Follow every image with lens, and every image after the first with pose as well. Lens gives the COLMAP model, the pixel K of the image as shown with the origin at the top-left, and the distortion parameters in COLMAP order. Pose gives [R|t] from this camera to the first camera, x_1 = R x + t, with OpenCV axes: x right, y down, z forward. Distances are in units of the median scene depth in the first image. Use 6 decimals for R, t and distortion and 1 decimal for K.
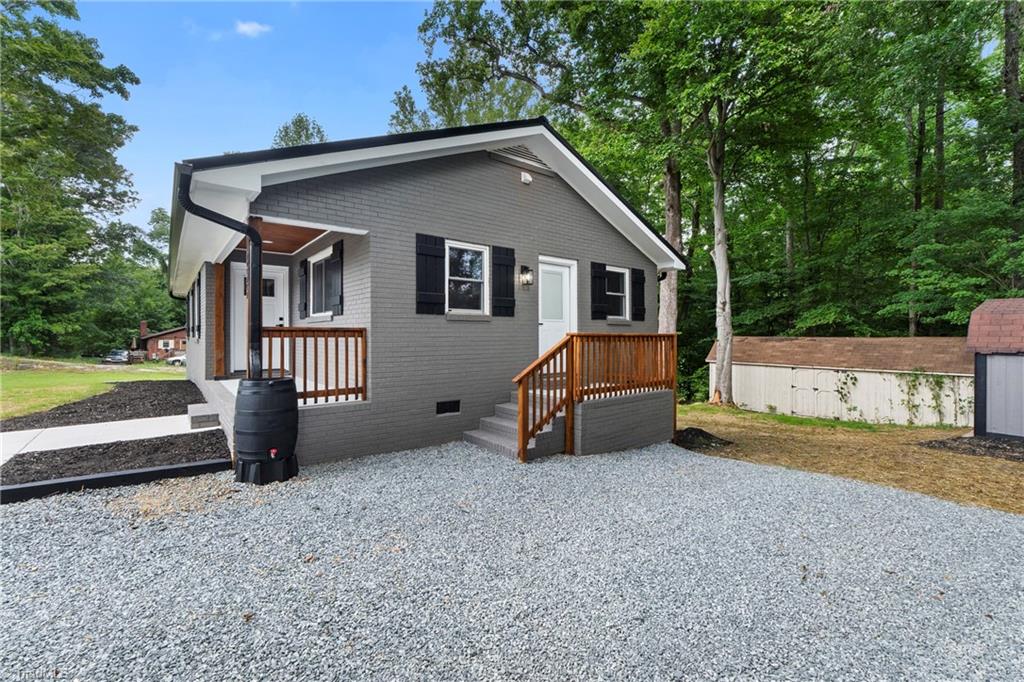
lens RADIAL K [[427.4, 0, 512.0], [0, 427.4, 341.0], [0, 0, 1]] dist [-0.003998, -0.000080]
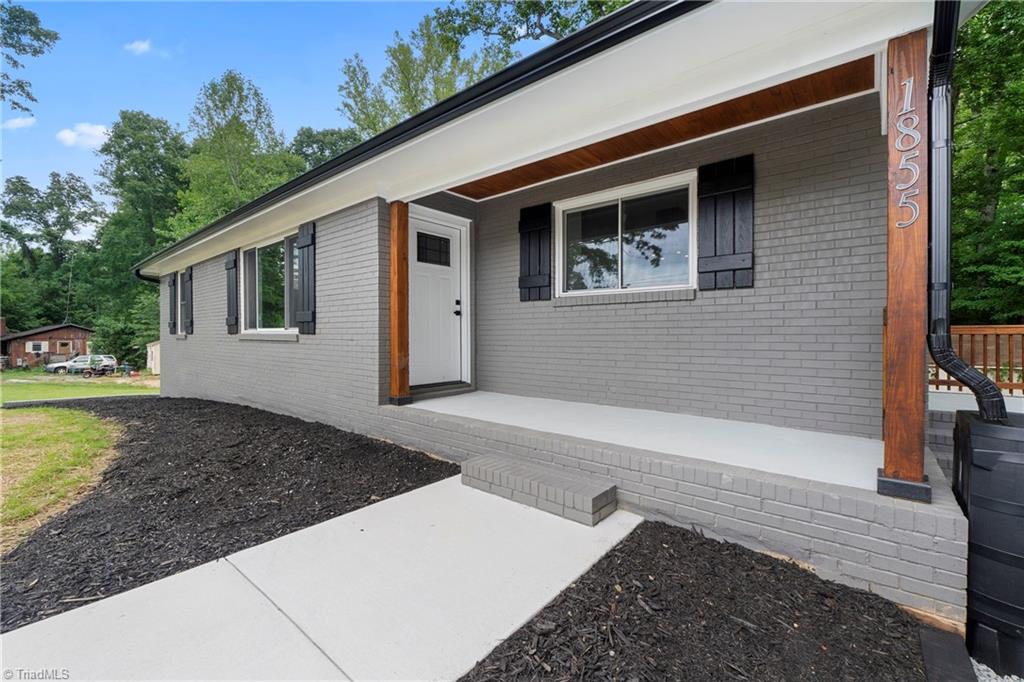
lens RADIAL K [[427.4, 0, 512.0], [0, 427.4, 341.0], [0, 0, 1]] dist [-0.003998, -0.000080]
pose [[0.981940, -0.008201, 0.189017, -0.103332], [0.007702, 0.999965, 0.003371, 0.000815], [-0.189038, -0.001854, 0.981968, 0.063696]]
